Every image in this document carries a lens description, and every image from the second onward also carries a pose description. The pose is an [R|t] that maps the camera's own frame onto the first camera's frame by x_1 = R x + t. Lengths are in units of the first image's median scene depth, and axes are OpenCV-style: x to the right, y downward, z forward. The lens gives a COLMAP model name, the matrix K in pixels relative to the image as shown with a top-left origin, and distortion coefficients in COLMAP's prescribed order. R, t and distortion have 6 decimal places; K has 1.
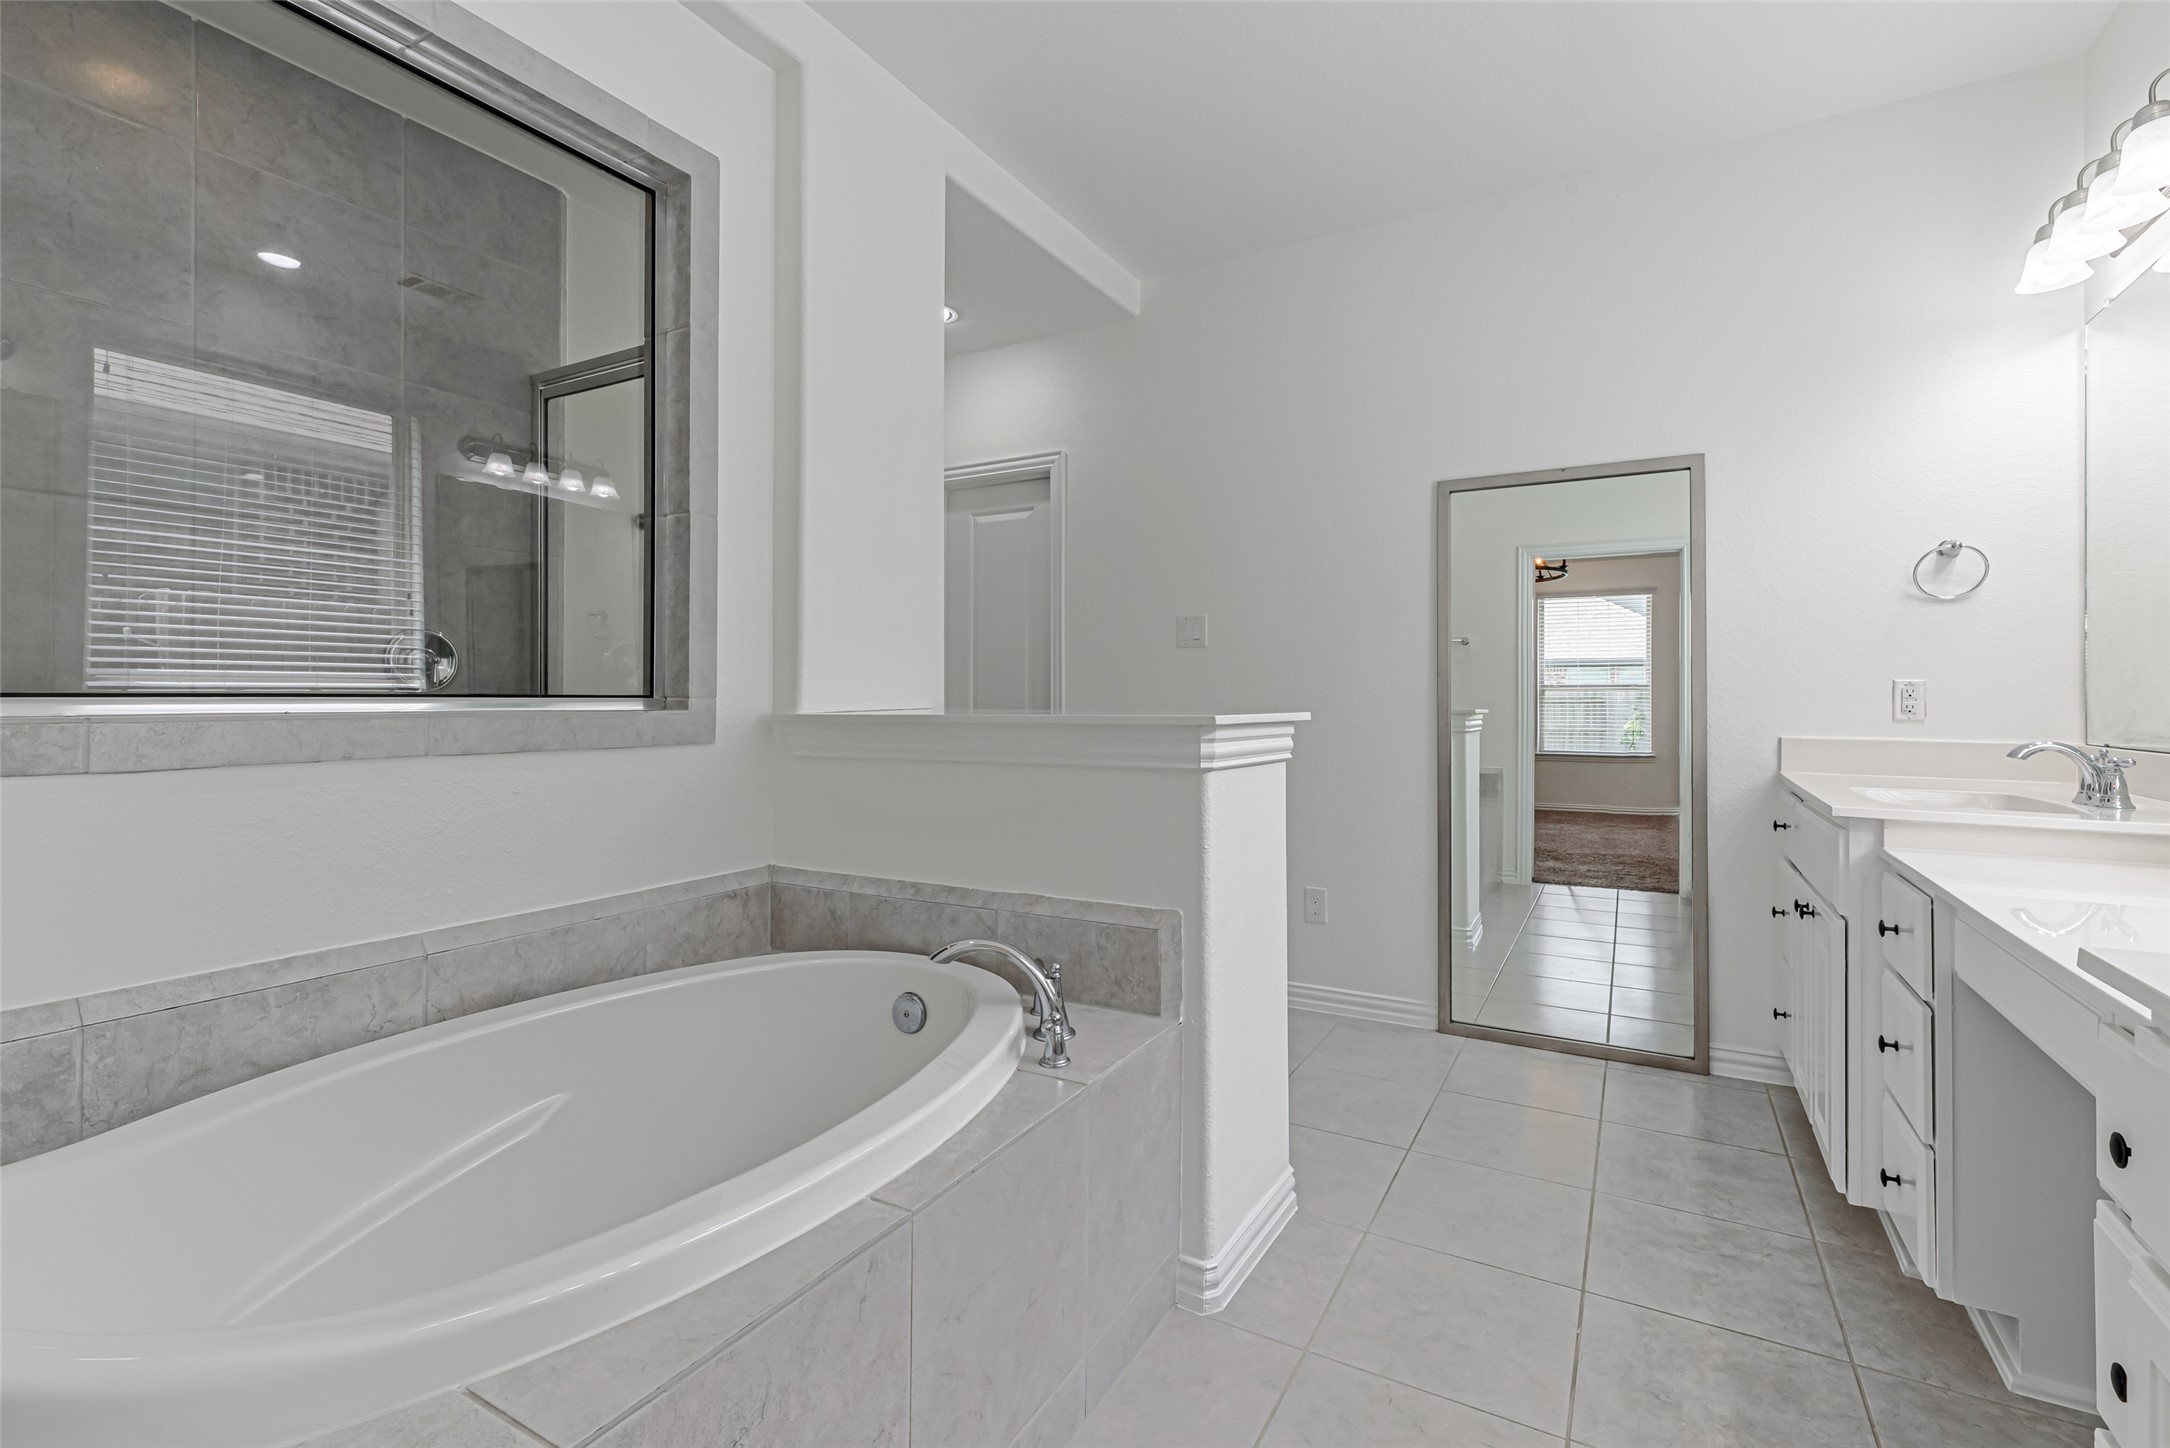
lens RADIAL K [[965.4, 0, 1104.9], [0, 965.4, 730.4], [0, 0, 1]] dist [-0.001031, 0.000107]
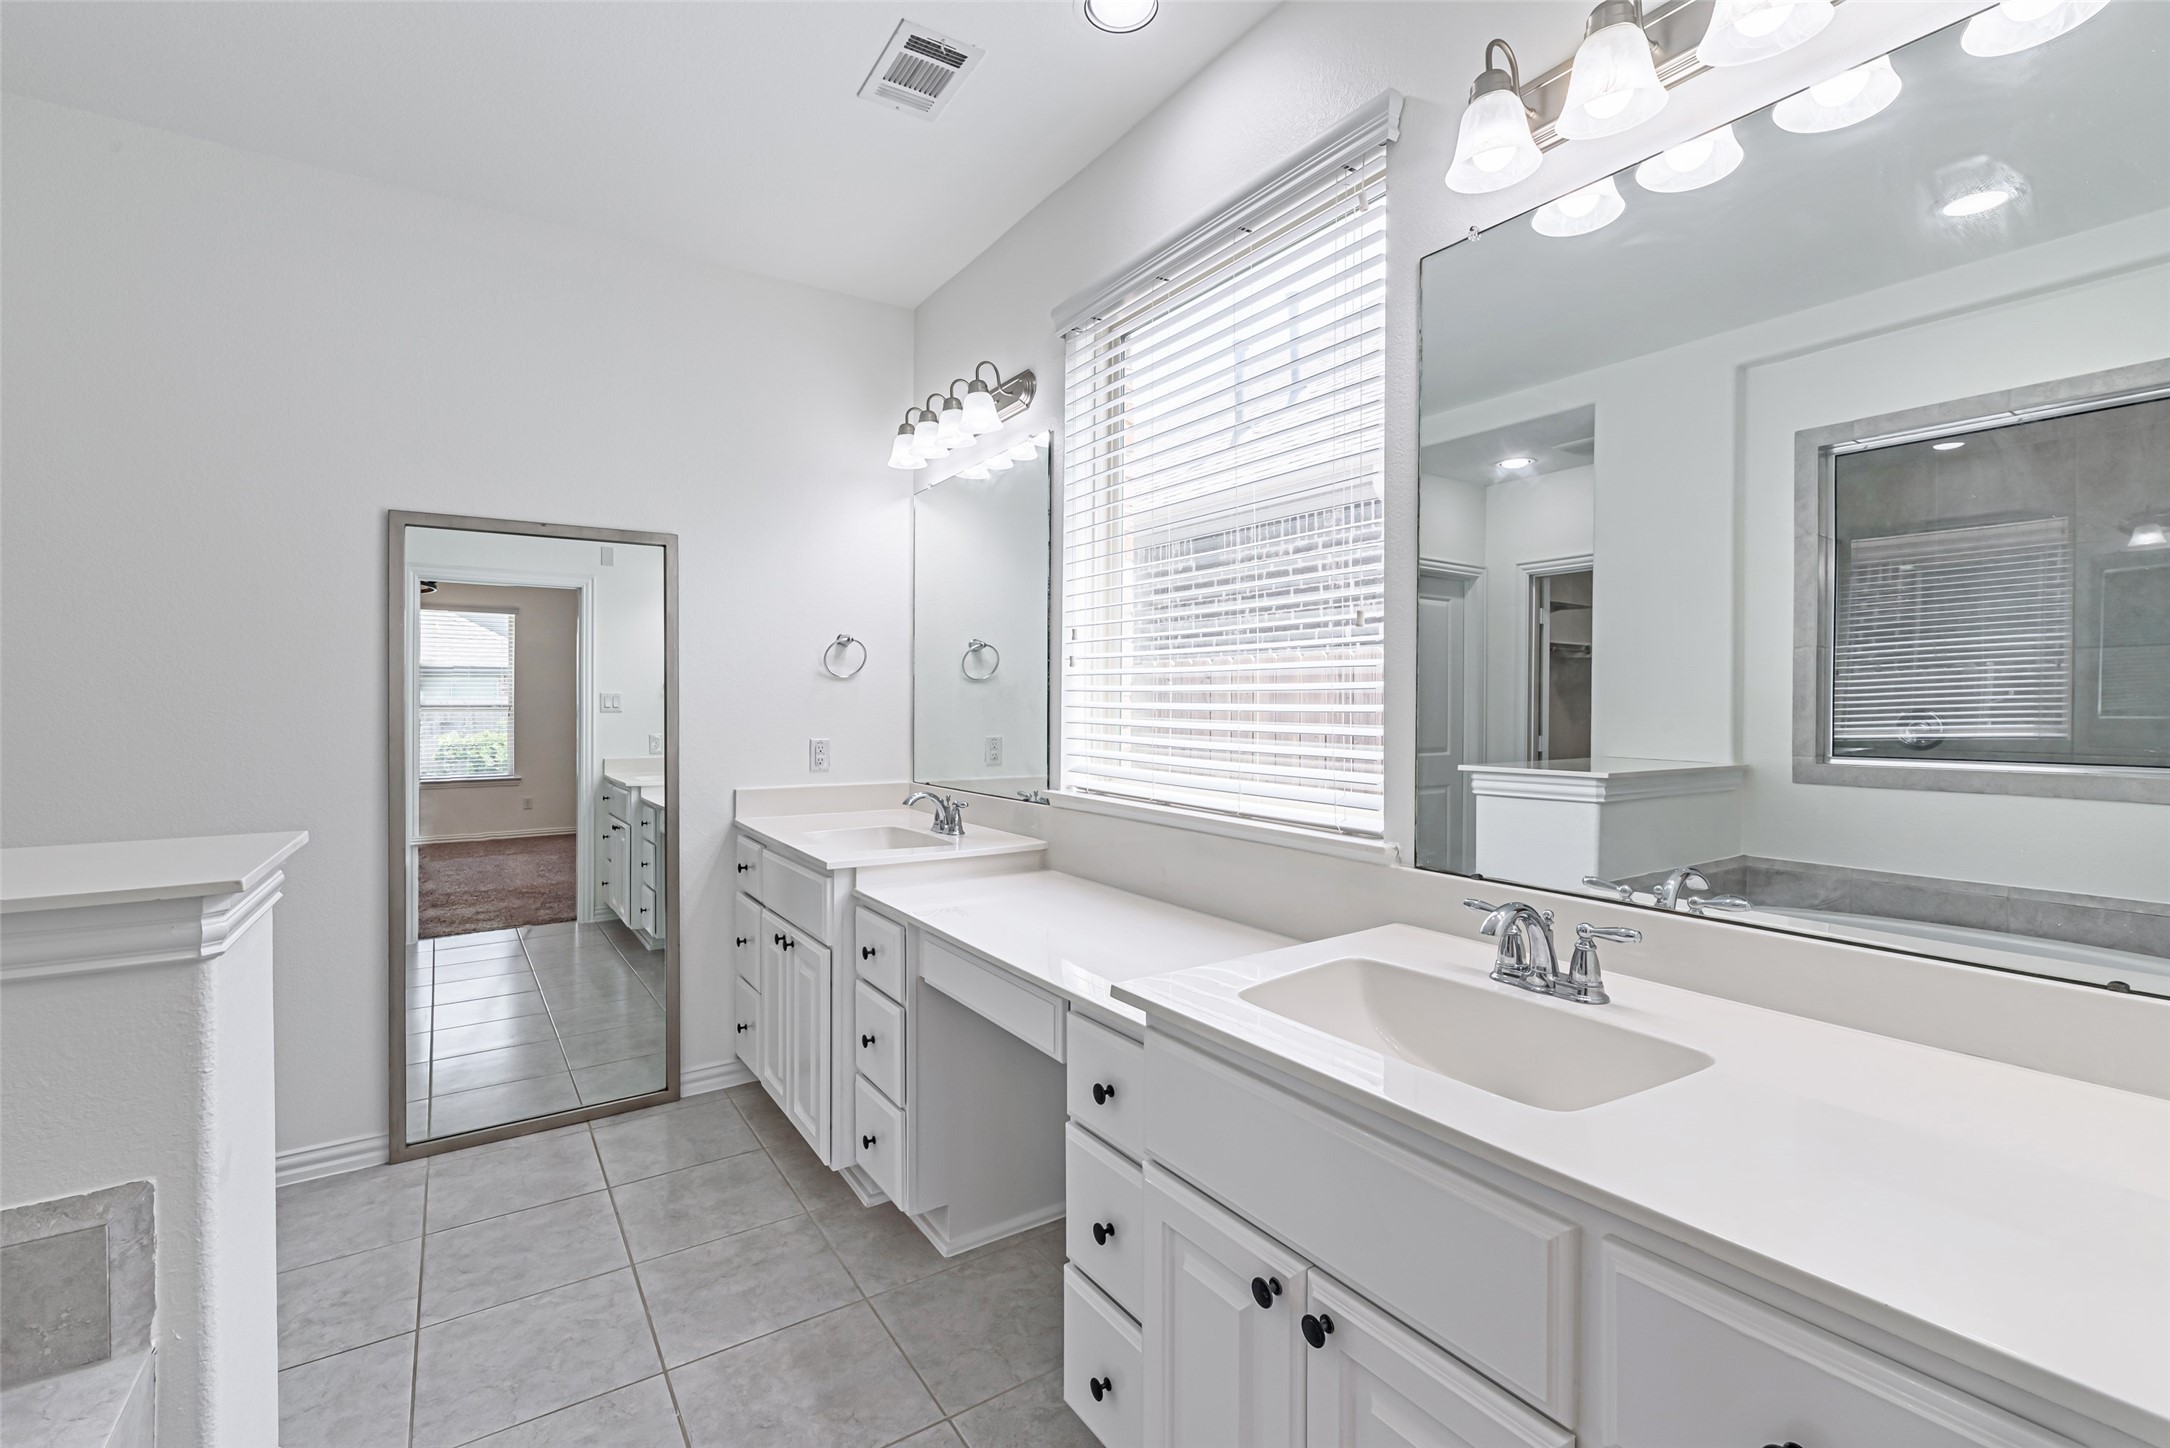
lens RADIAL K [[965.4, 0, 1104.9], [0, 965.4, 730.4], [0, 0, 1]] dist [-0.001031, 0.000107]
pose [[0.444583, -0.024867, 0.895392, -0.178746], [0.023060, 0.999601, 0.016312, -0.093750], [-0.895441, 0.013396, 0.444979, 0.114780]]
